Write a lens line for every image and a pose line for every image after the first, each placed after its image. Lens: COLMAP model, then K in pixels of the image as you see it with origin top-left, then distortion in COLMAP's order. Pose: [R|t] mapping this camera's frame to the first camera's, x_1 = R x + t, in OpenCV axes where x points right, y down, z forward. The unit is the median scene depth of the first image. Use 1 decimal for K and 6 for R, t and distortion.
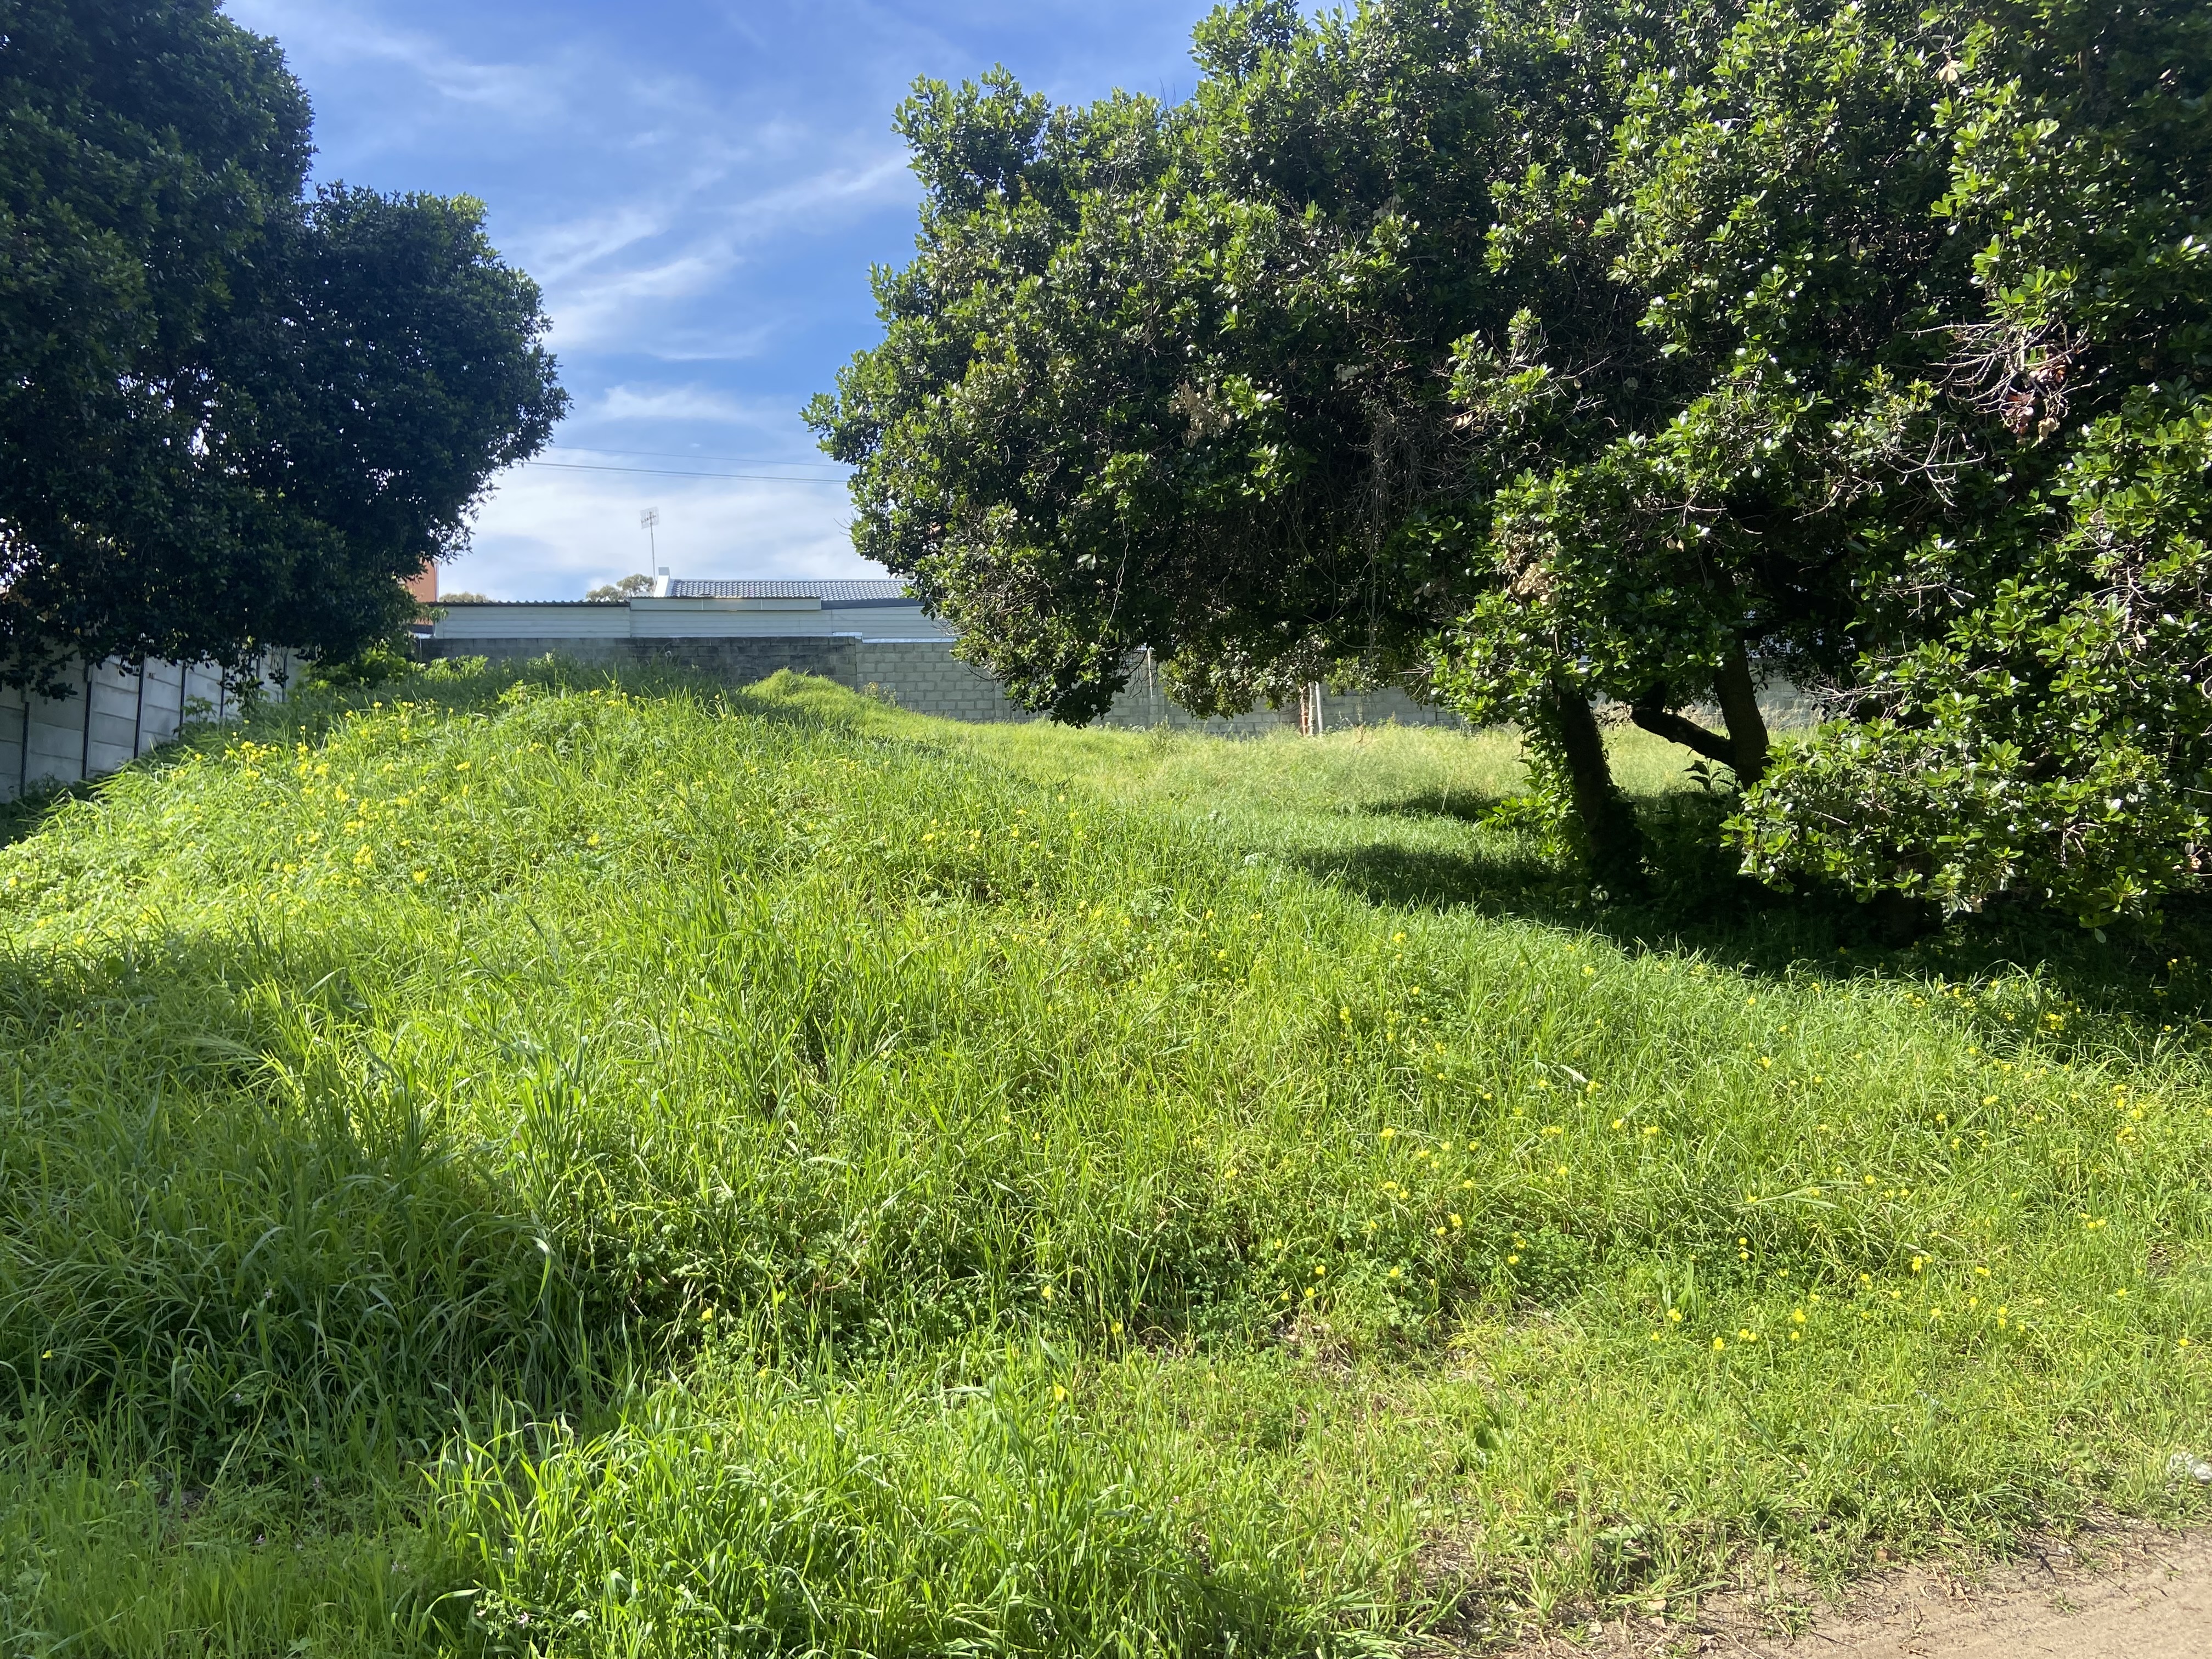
lens RADIAL K [[1615.7, 0, 1116.9], [0, 1615.7, 833.4], [0, 0, 1]] dist [0.040803, -0.057199]
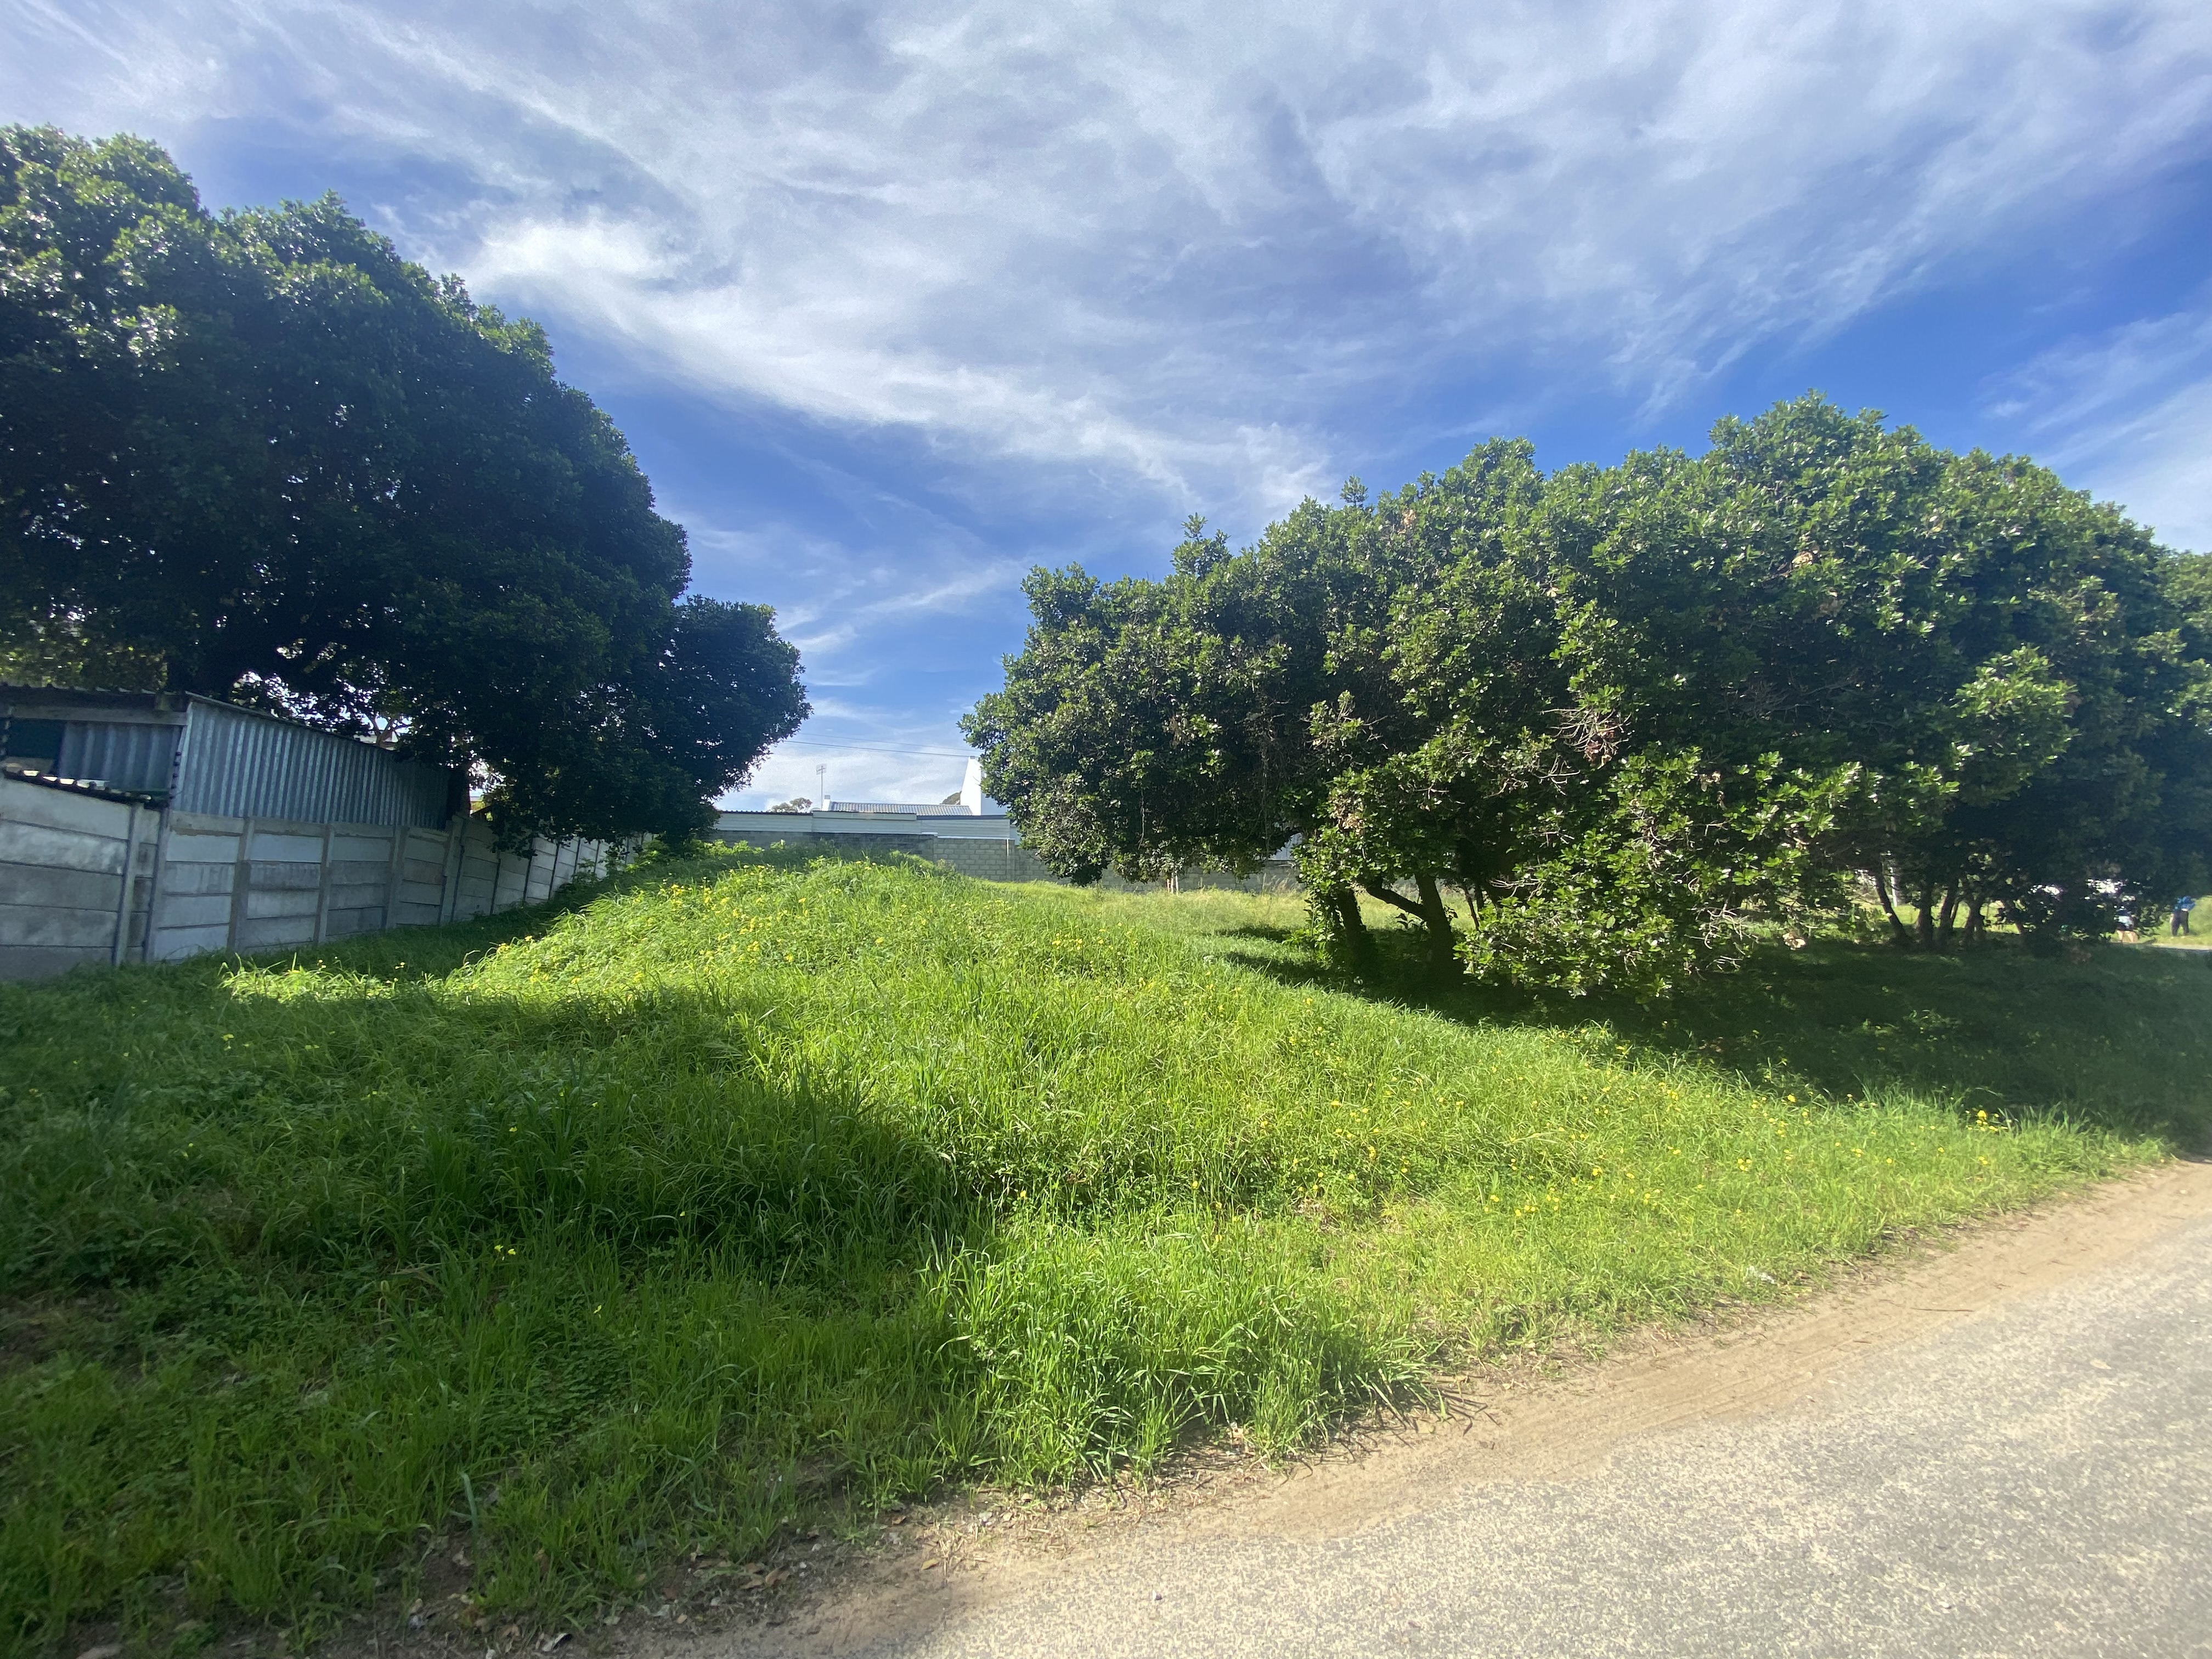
lens RADIAL K [[865.6, 0, 1100.5], [0, 865.6, 835.7], [0, 0, 1]] dist [-0.006845, -0.004222]
pose [[0.997570, 0.031117, 0.062334, -0.128675], [-0.023252, 0.992116, -0.123148, -0.000975], [-0.065674, 0.121400, 0.990429, -0.038193]]
